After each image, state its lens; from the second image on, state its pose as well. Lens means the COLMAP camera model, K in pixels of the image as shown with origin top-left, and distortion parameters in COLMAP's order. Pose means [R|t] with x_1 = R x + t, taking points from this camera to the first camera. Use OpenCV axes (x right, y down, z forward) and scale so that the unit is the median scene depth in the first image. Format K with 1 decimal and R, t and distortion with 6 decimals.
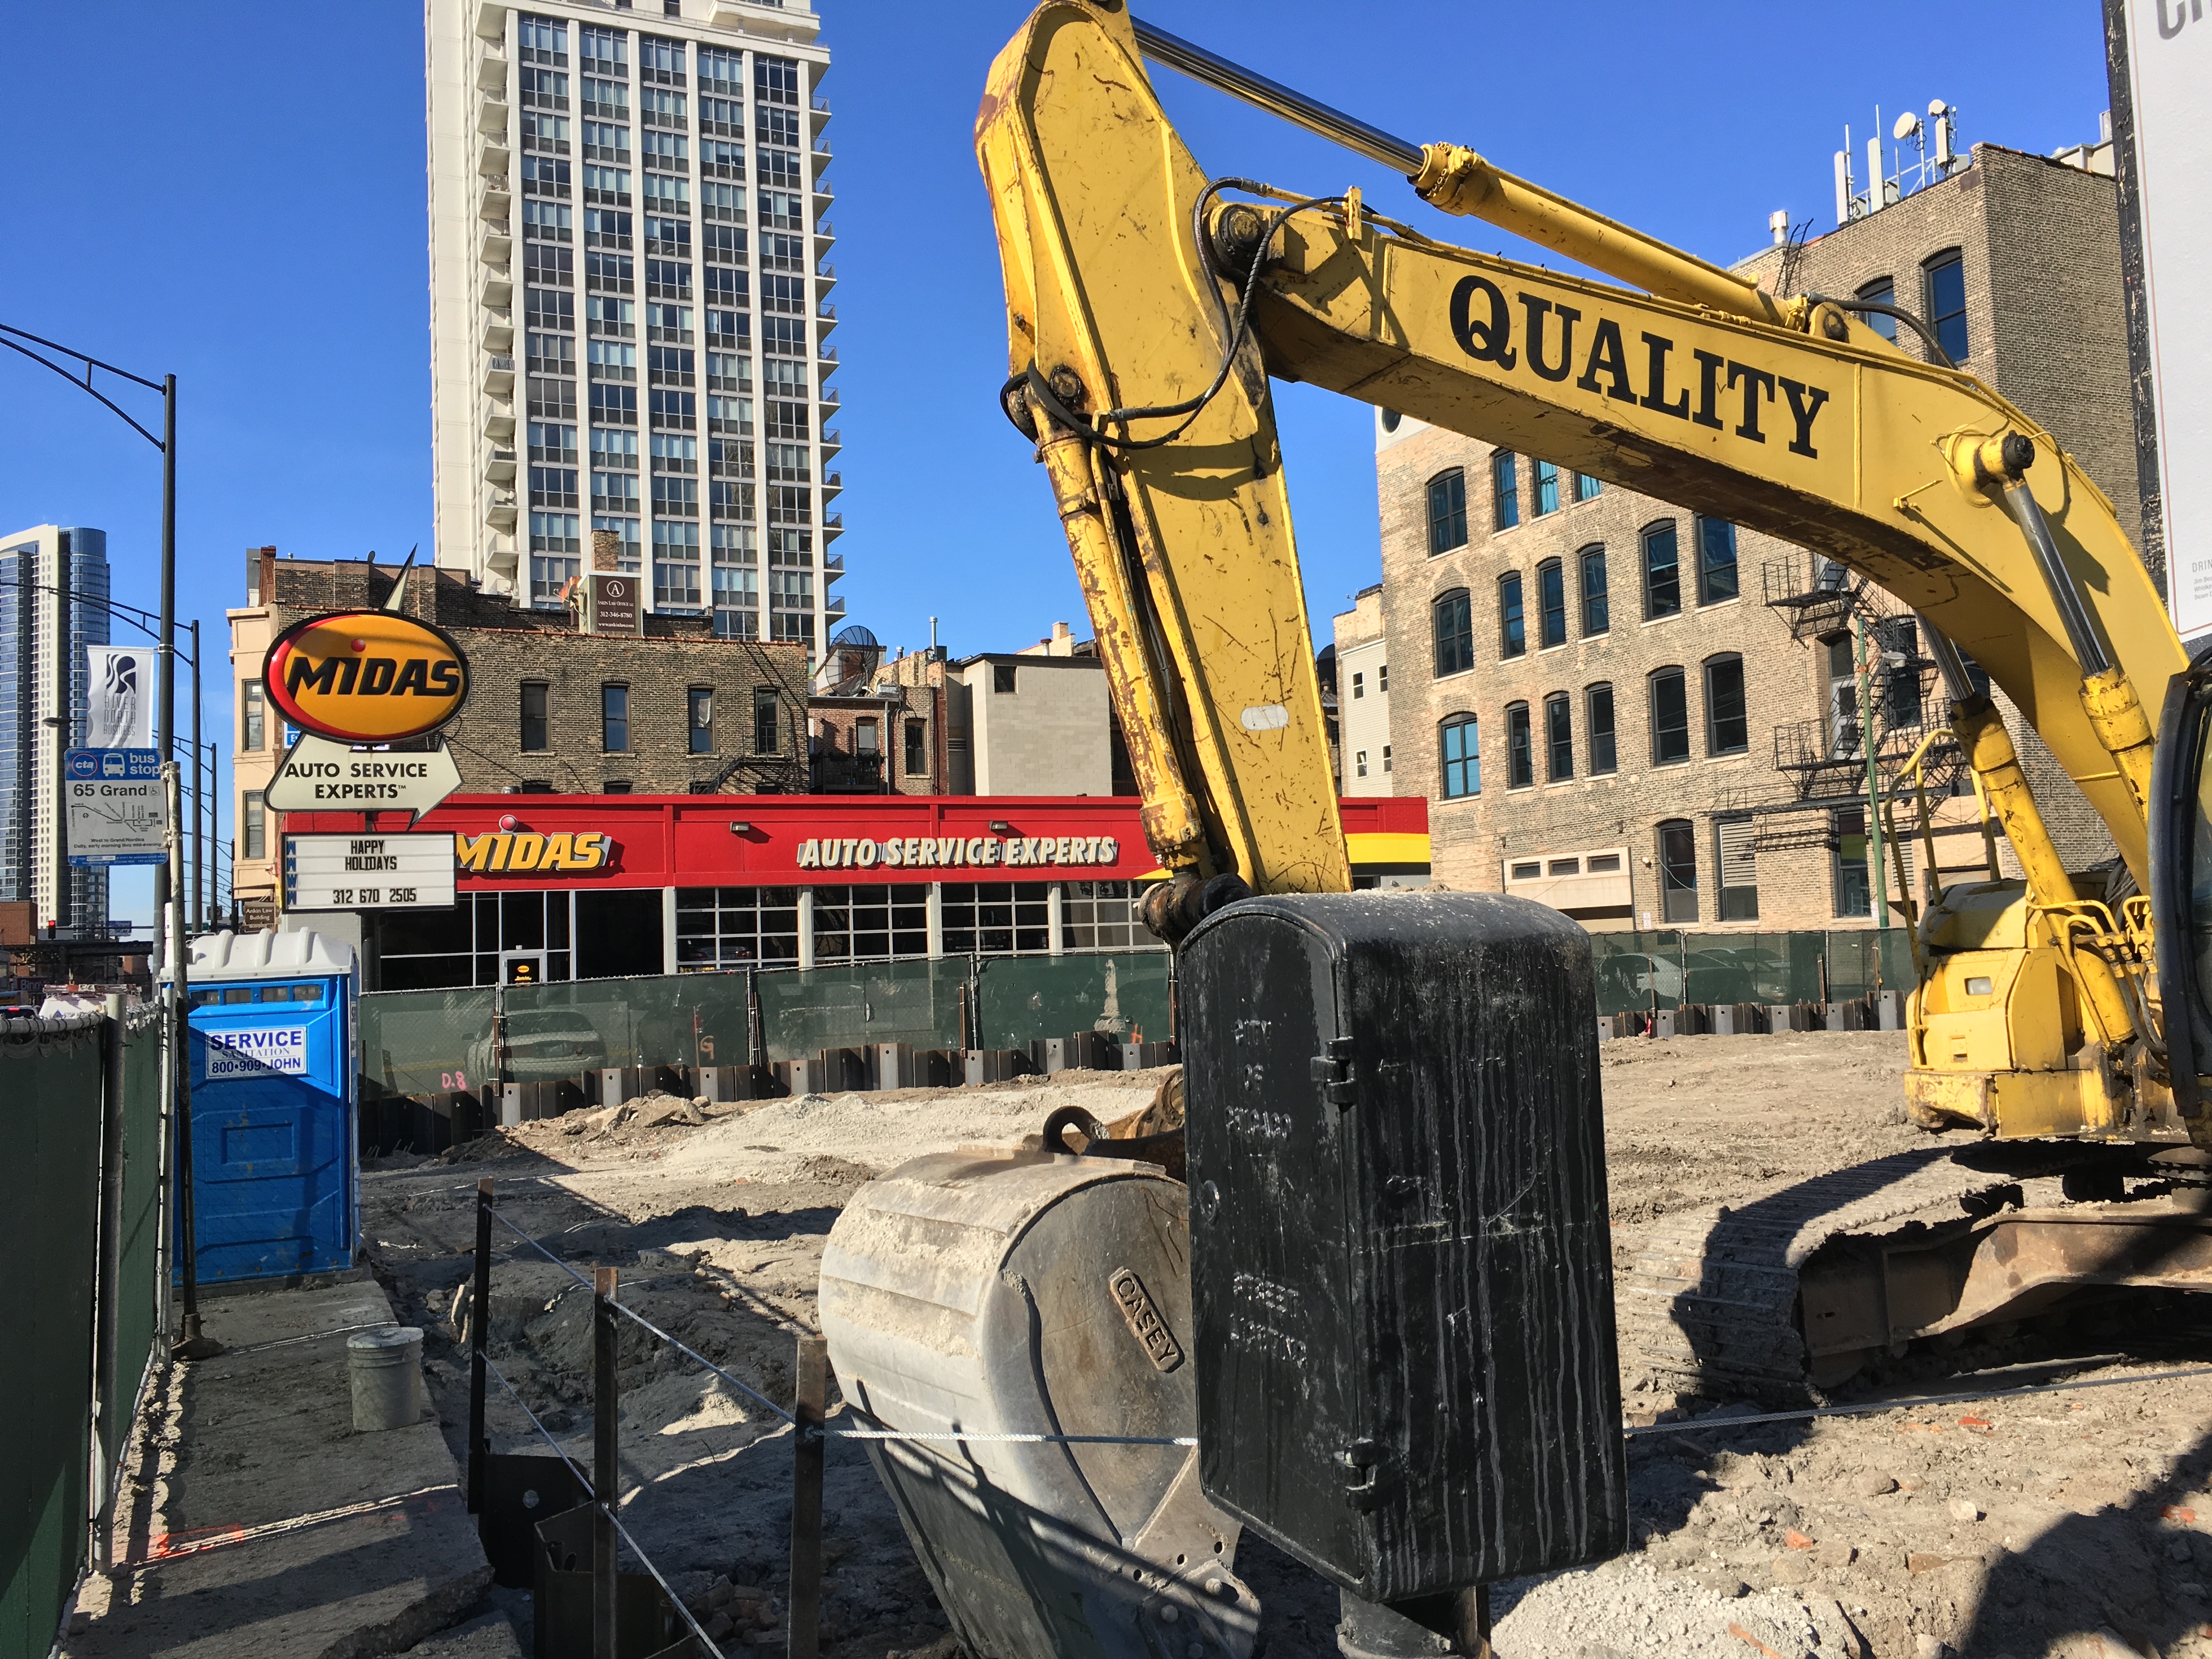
lens RADIAL K [[1874.3, 0, 1104.5], [0, 1874.3, 822.0], [0, 0, 1]] dist [0.090877, -0.104122]
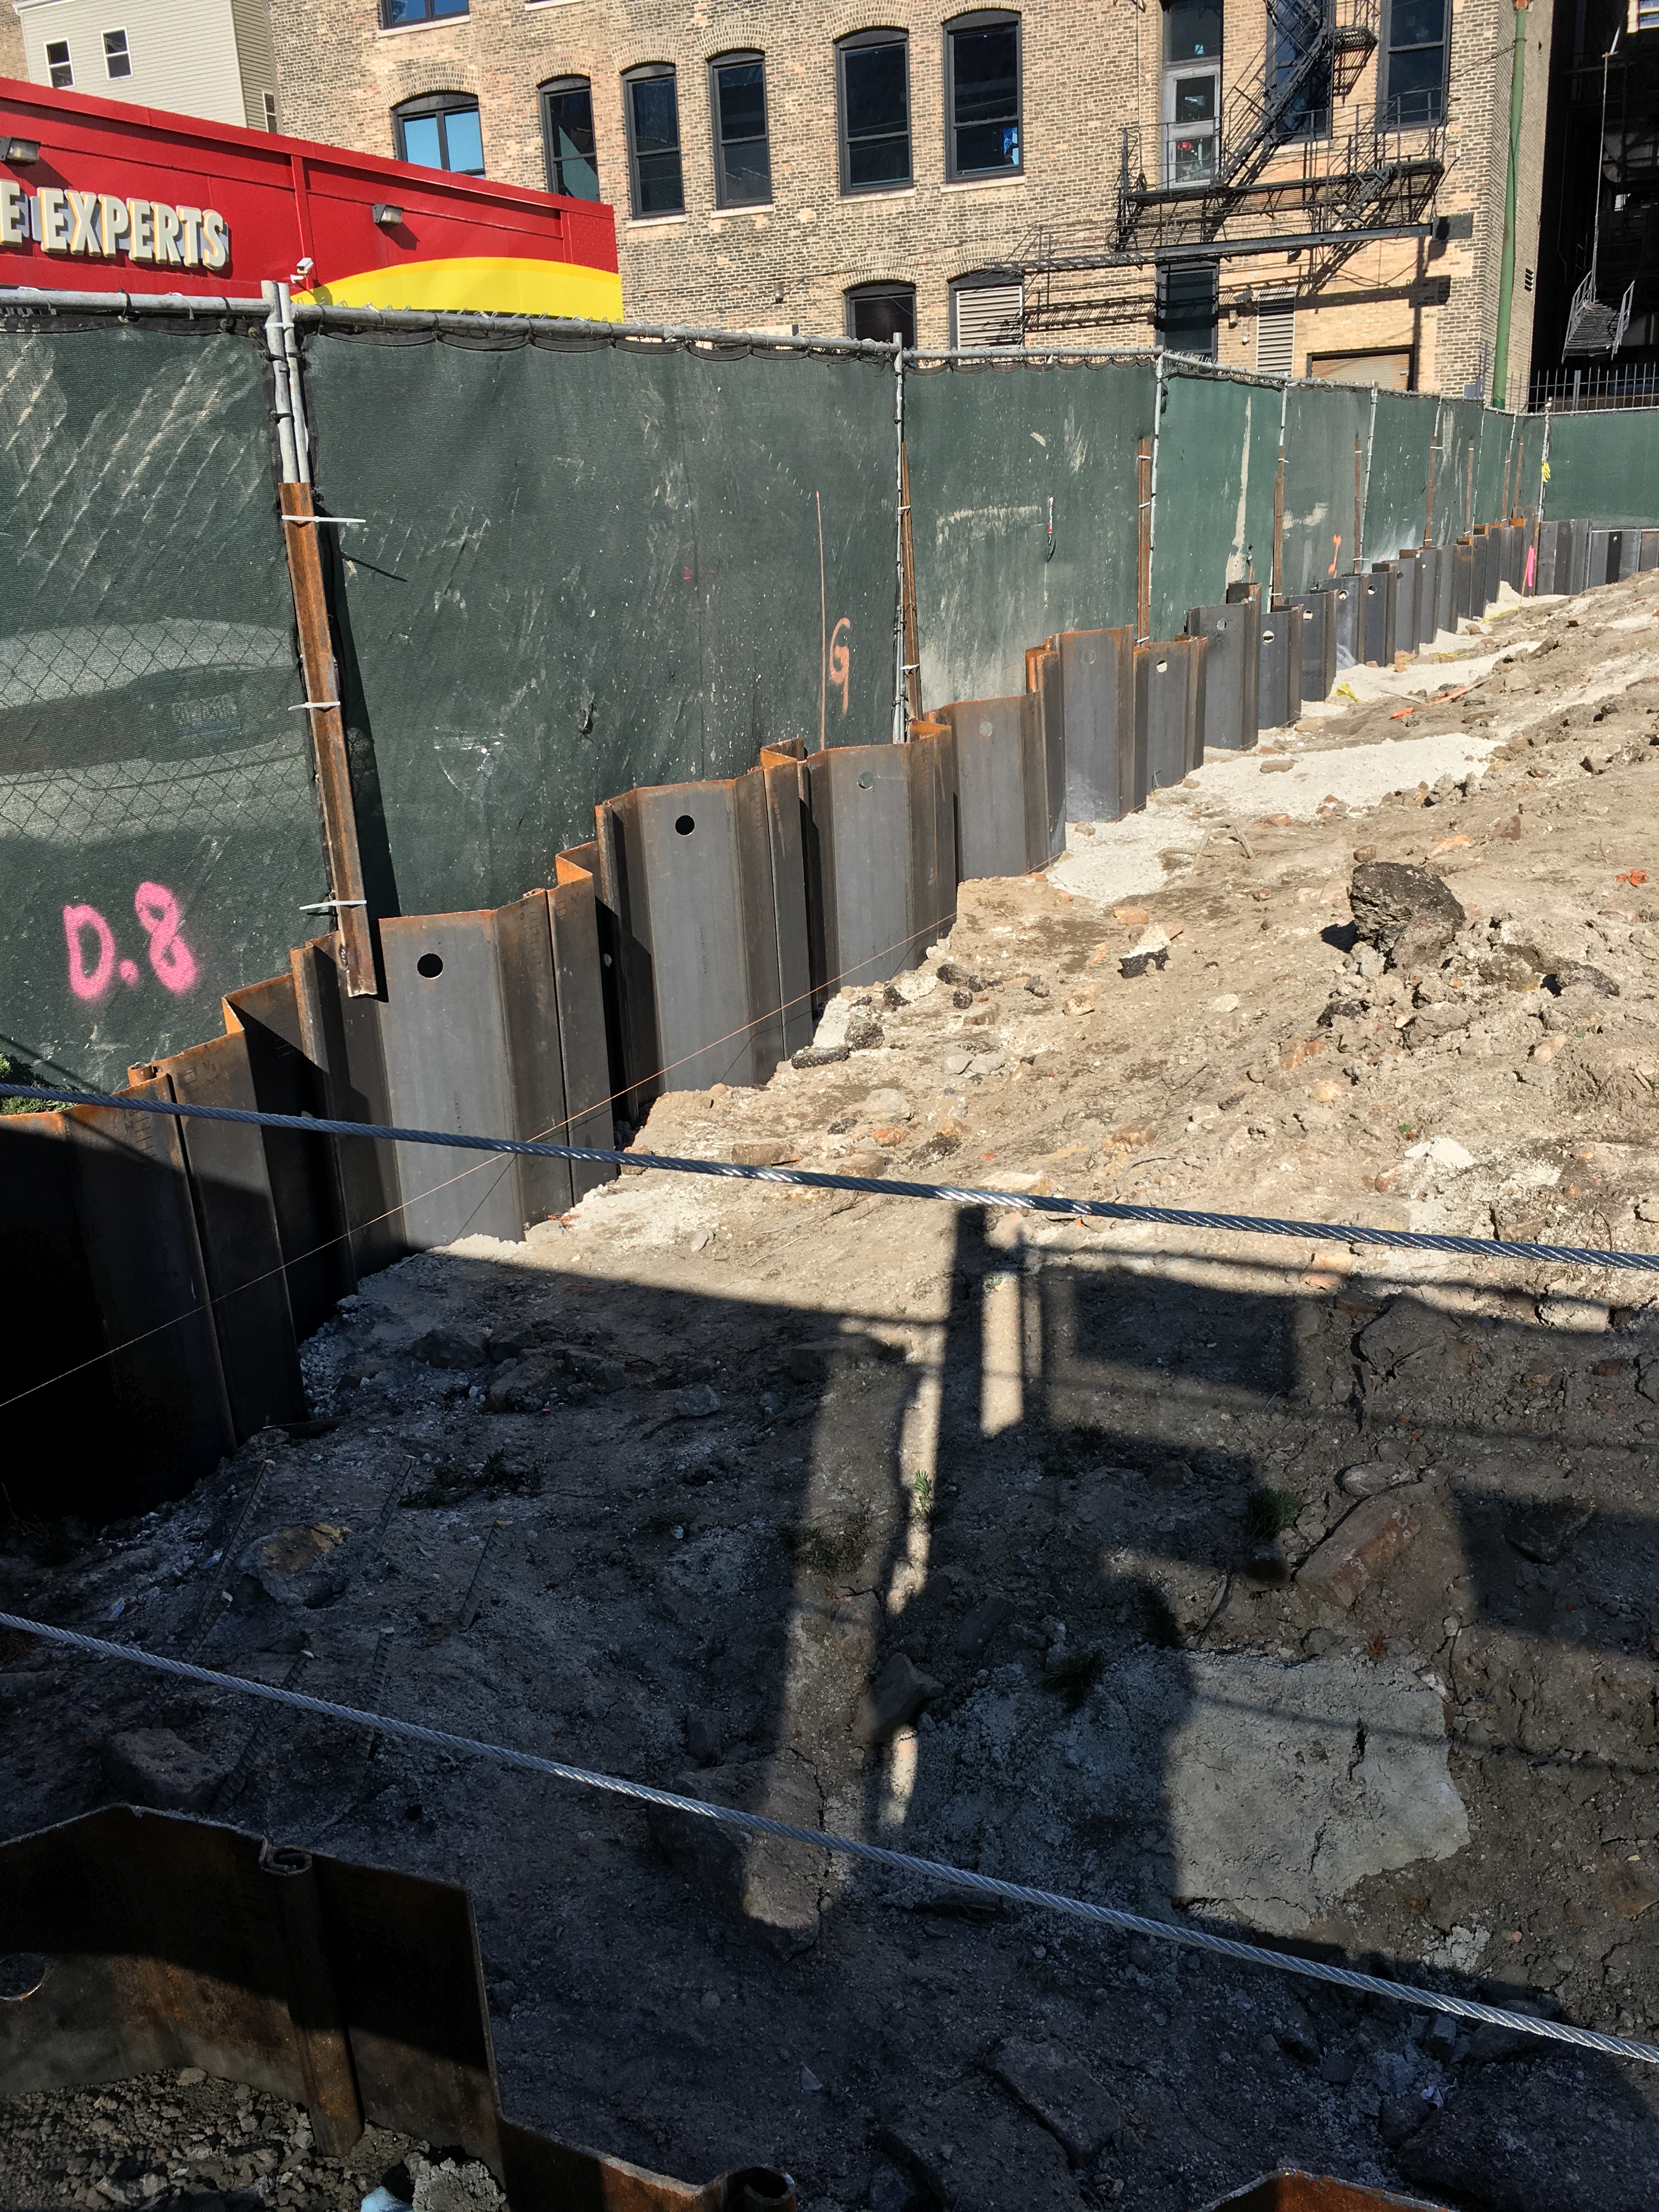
lens RADIAL K [[1871.0, 0, 829.2], [0, 1871.0, 1090.7], [0, 0, 1]] dist [0.096571, -0.134547]
pose [[0.751330, -0.196257, 0.630068, -0.231388], [-0.030350, 0.943469, 0.330068, 0.055077], [-0.659228, -0.267113, 0.702901, 0.491825]]
